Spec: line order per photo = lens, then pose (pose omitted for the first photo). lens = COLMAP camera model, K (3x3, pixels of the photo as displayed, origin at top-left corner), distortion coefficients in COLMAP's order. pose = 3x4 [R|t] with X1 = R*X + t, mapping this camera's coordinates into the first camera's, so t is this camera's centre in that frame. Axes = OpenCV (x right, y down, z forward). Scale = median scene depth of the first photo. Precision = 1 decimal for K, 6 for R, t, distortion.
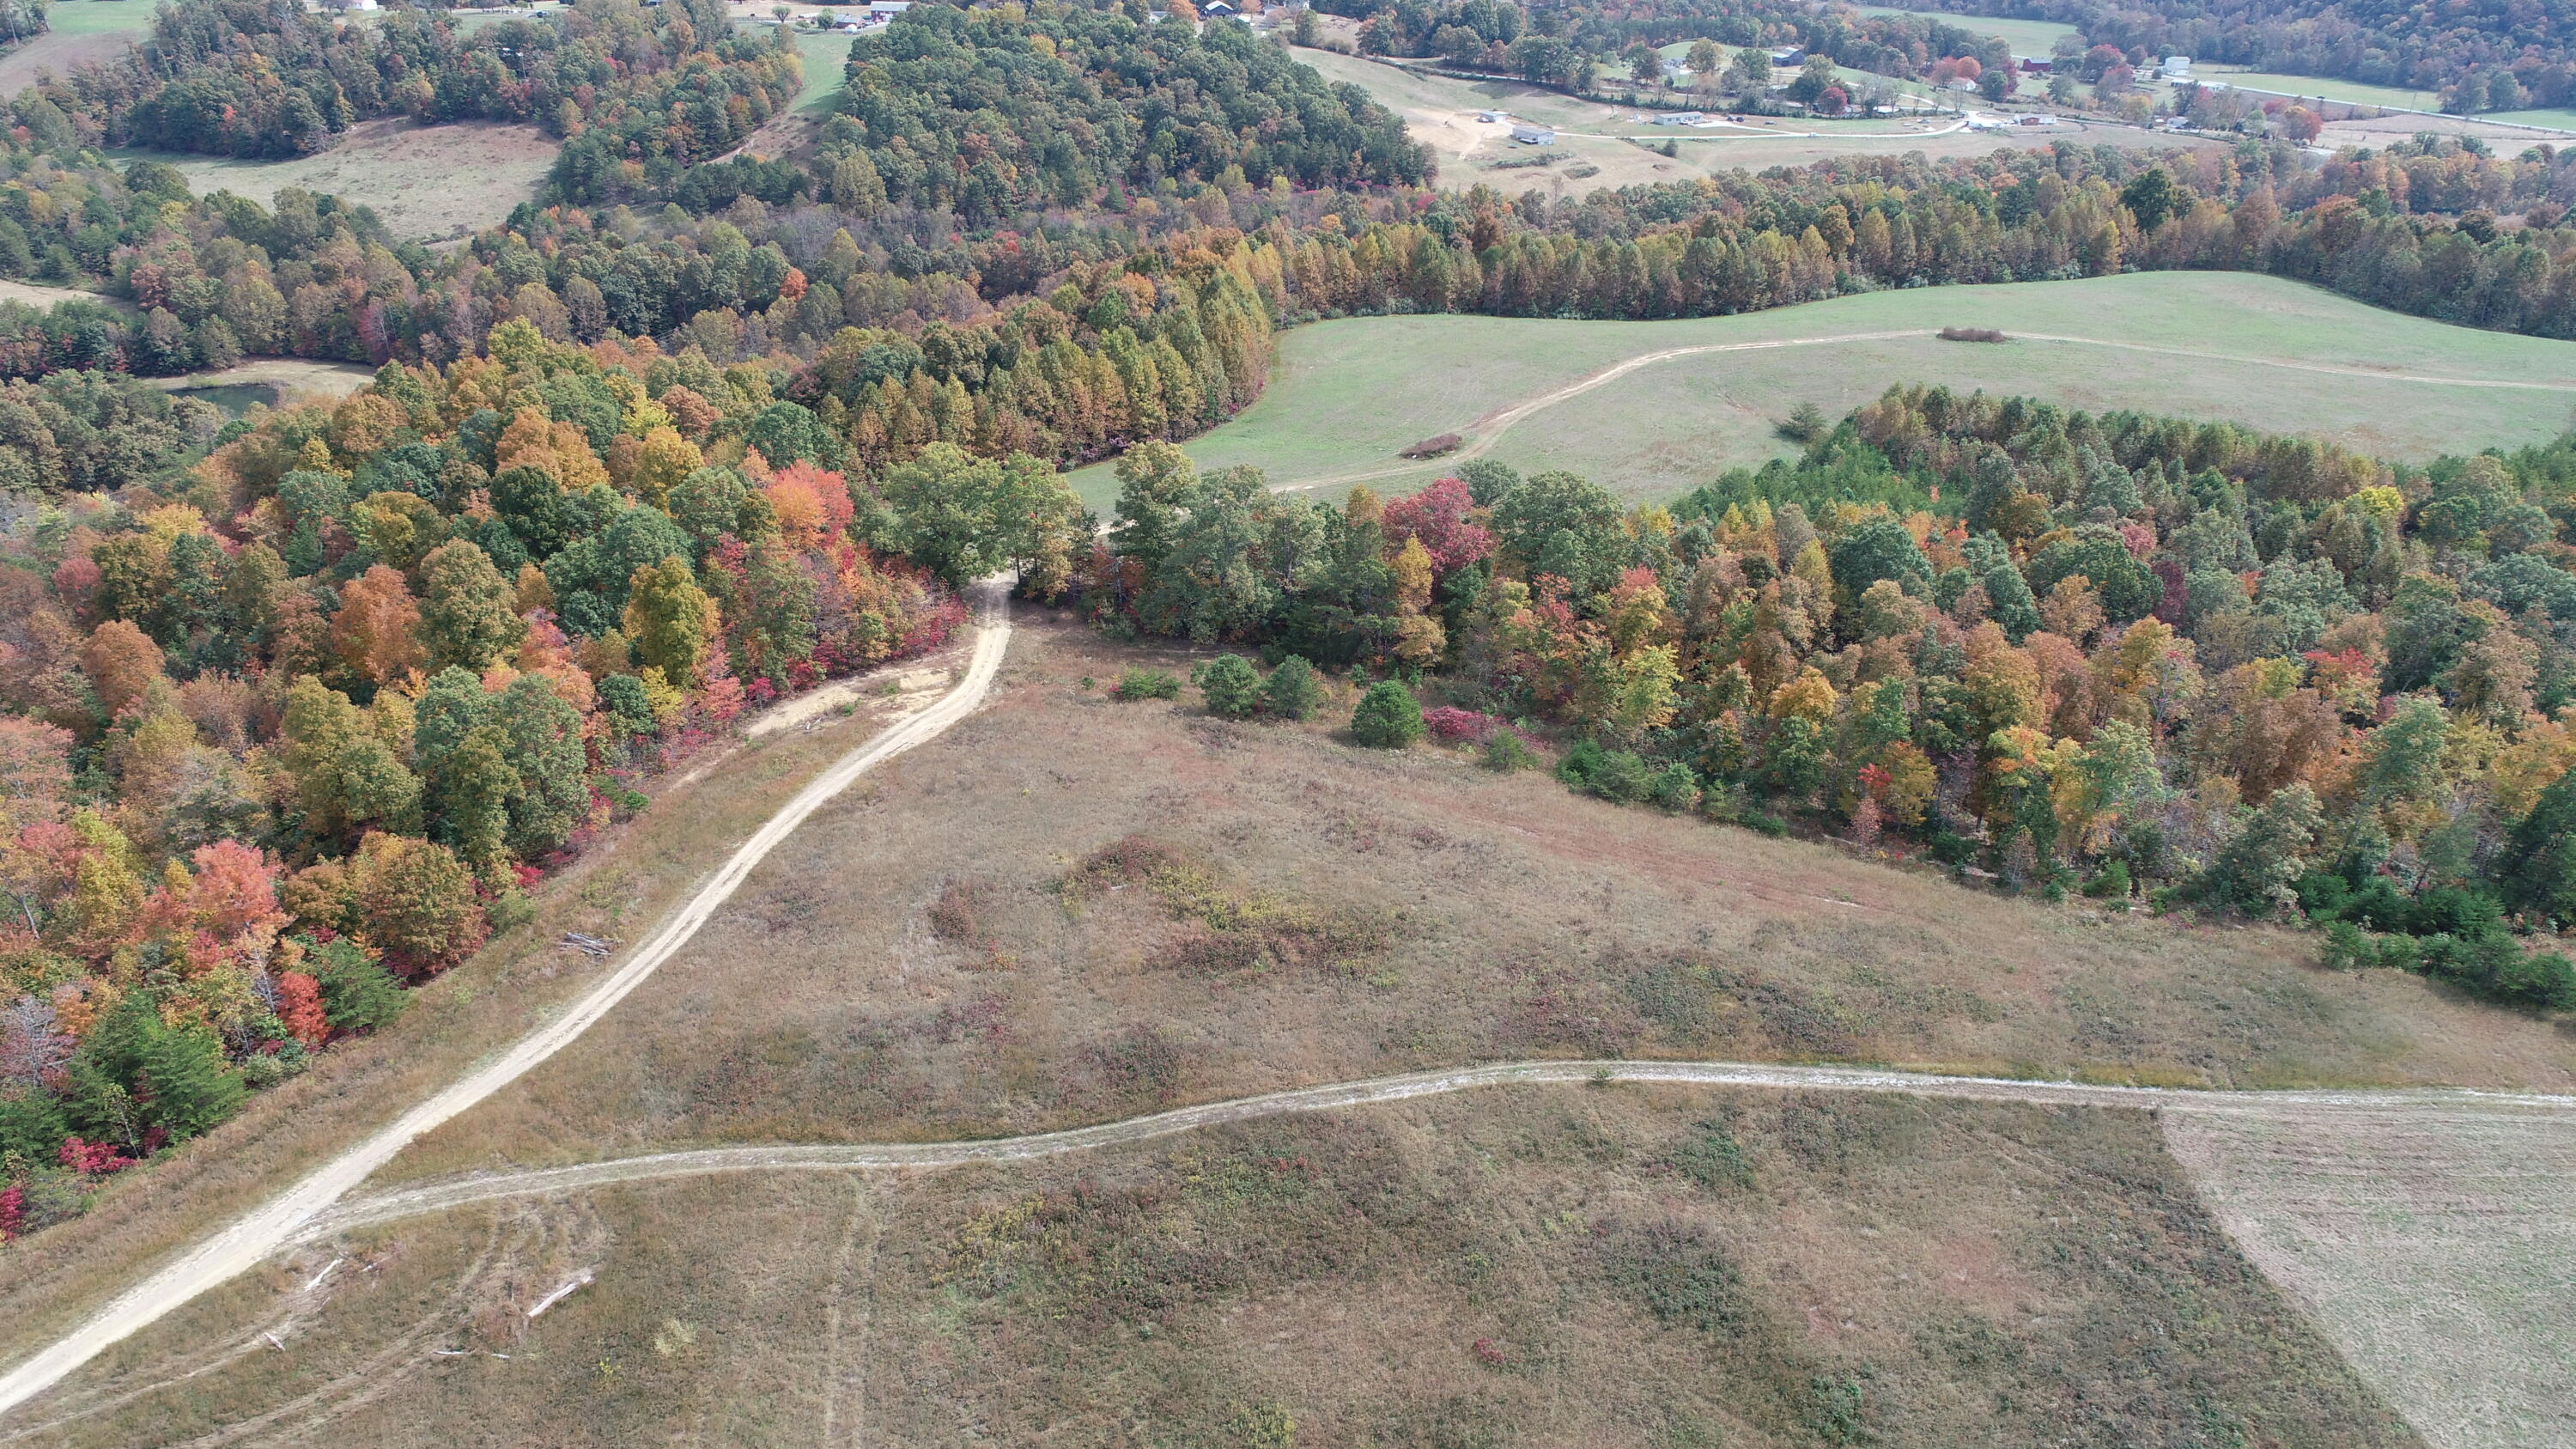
lens RADIAL K [[1737.5, 0, 1288.0], [0, 1737.5, 724.5], [0, 0, 1]] dist [0.002482, 0.001275]
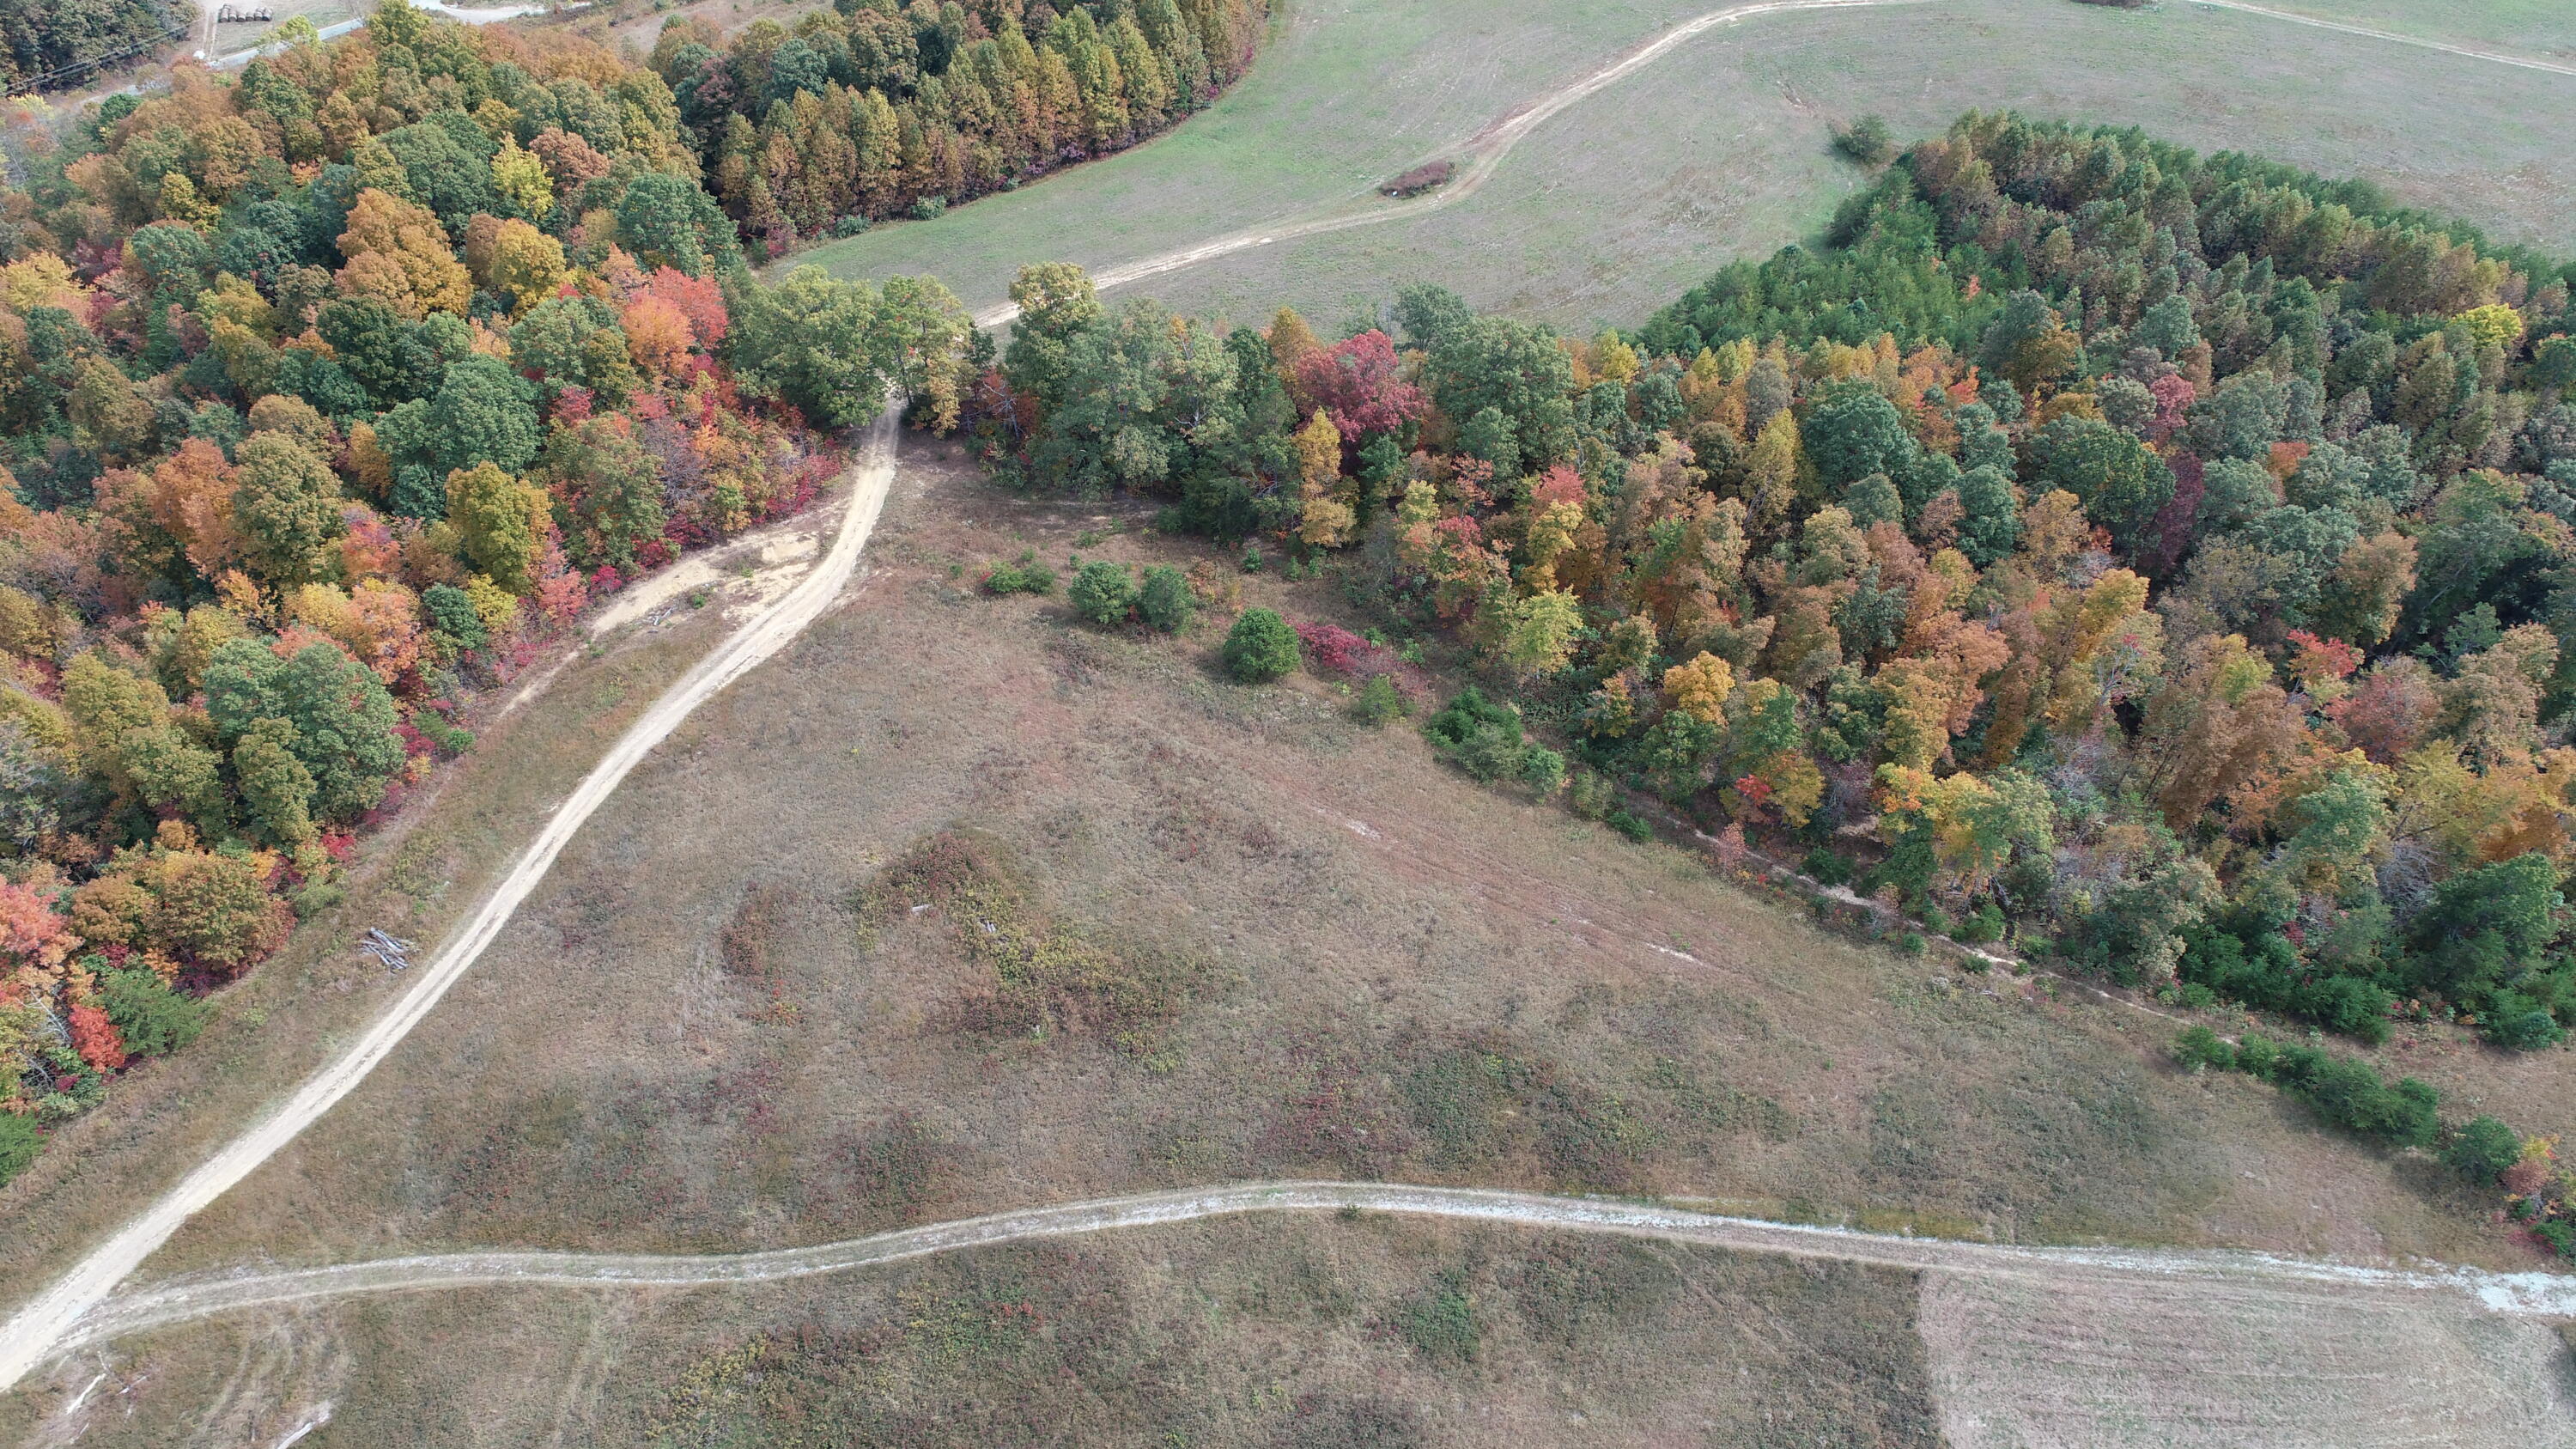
lens RADIAL K [[1737.5, 0, 1288.0], [0, 1737.5, 724.5], [0, 0, 1]] dist [0.002482, 0.001275]
pose [[0.996187, 0.065038, -0.058158, 0.168291], [-0.043001, 0.945991, 0.321330, -0.346066], [0.075915, -0.317603, 0.945180, 0.133284]]
